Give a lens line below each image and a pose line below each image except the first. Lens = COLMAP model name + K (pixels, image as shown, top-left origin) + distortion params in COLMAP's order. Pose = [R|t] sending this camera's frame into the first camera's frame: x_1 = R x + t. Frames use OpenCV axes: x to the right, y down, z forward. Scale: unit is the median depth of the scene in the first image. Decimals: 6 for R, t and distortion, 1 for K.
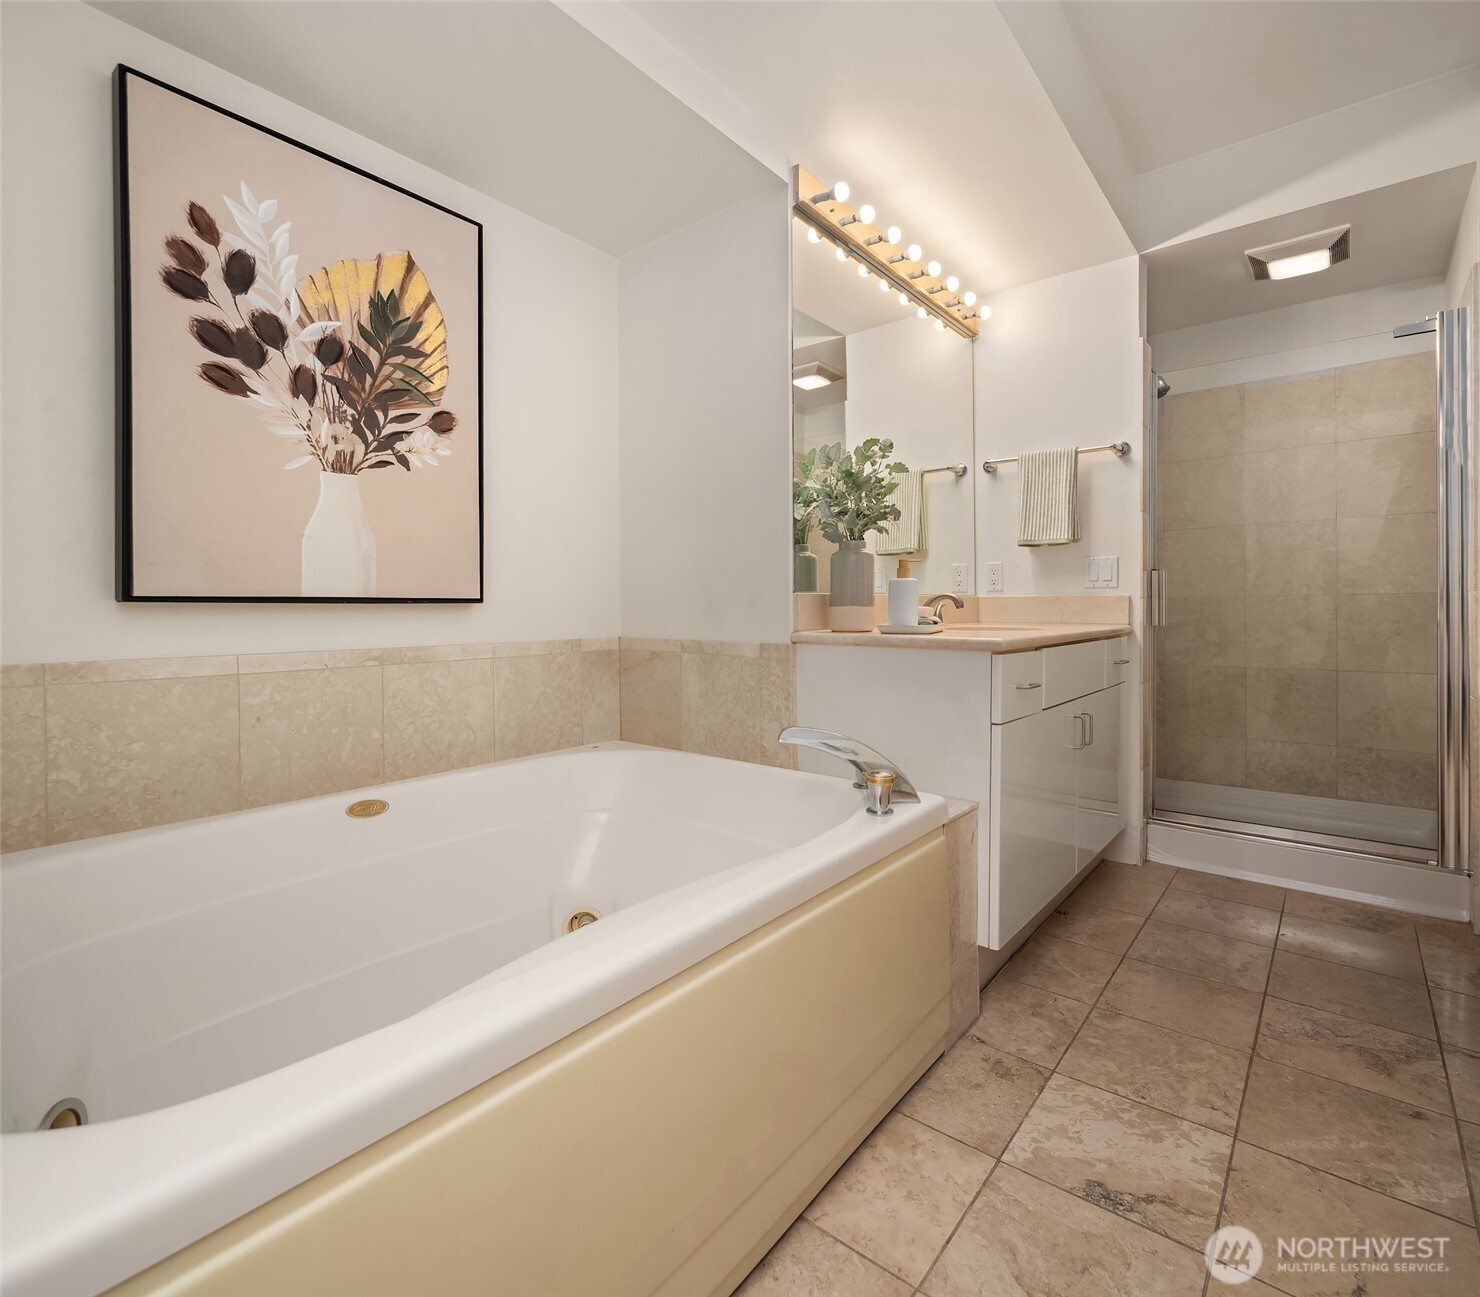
lens RADIAL K [[743.9, 0, 728.3], [0, 743.9, 612.7], [0, 0, 1]] dist [-0.002129, 0.000068]
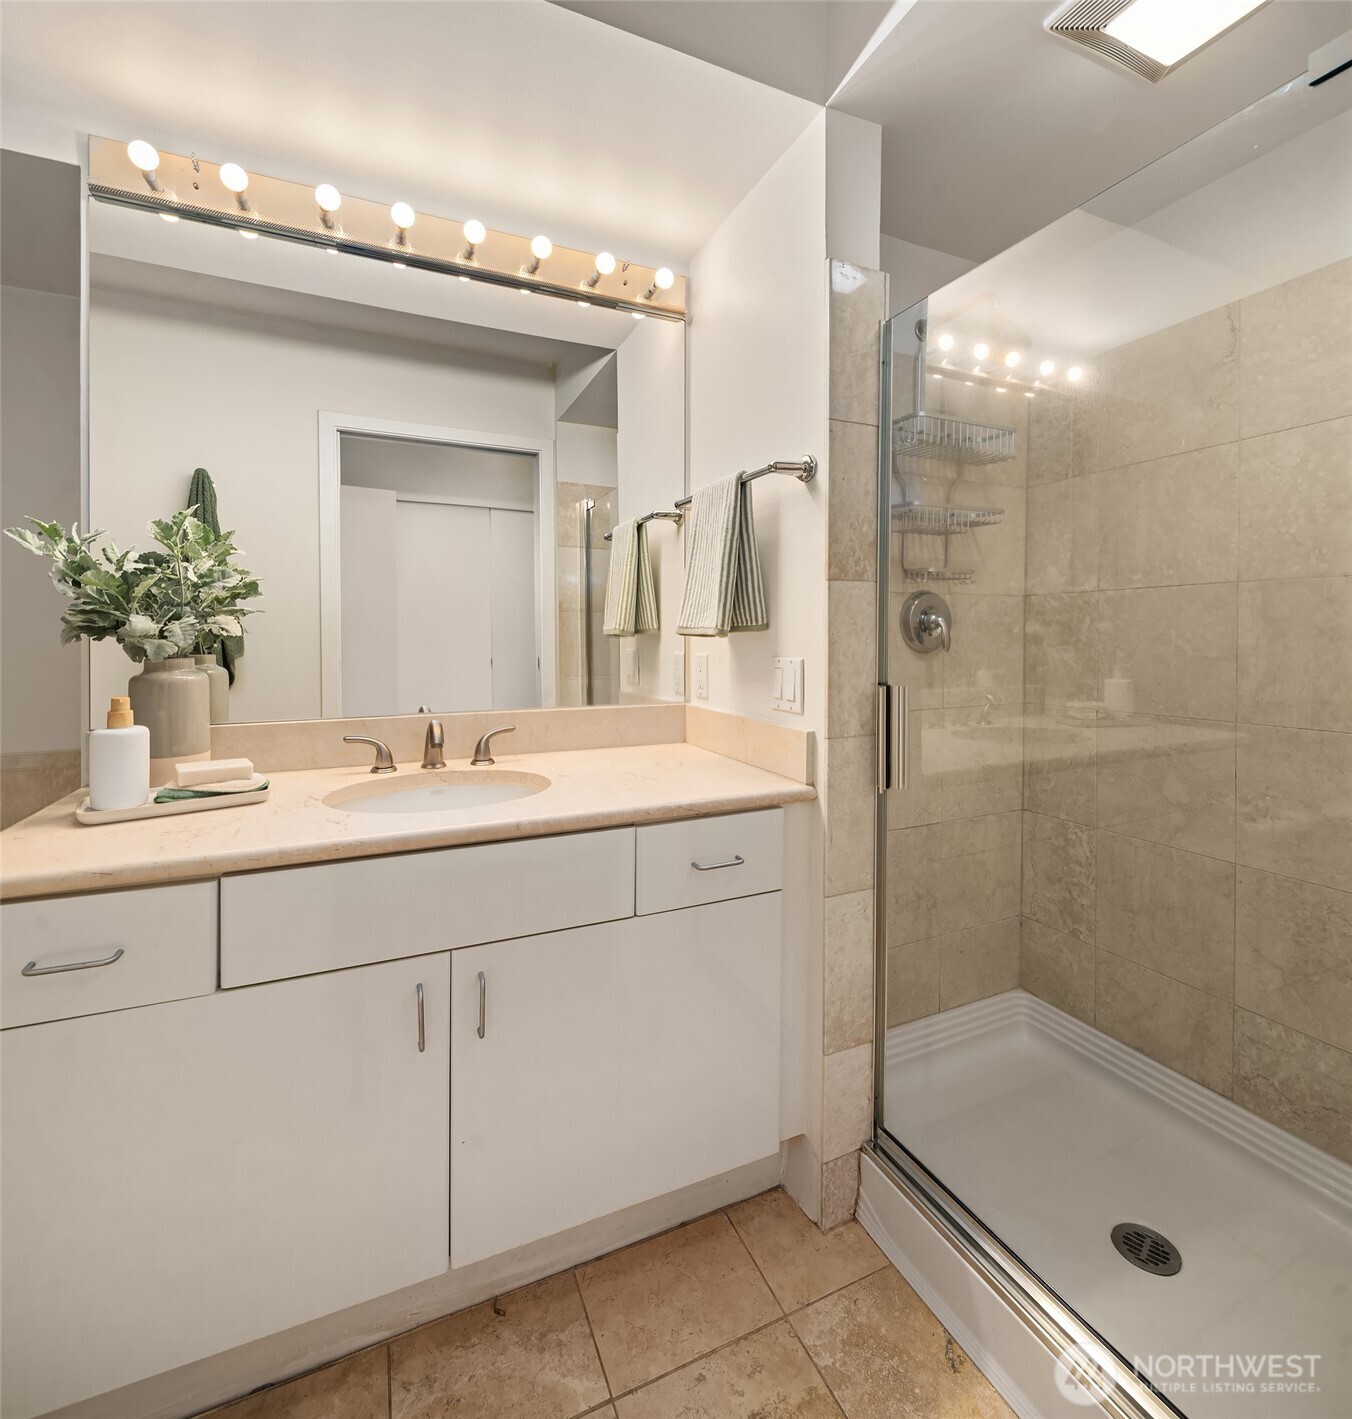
lens RADIAL K [[682.0, 0, 671.5], [0, 682.0, 629.4], [0, 0, 1]] dist [0.002123, -0.002076]
pose [[0.895142, 0.006641, -0.445732, 0.575304], [-0.007636, 0.999971, -0.000436, -0.084644], [0.445716, 0.003794, 0.895166, 0.425861]]
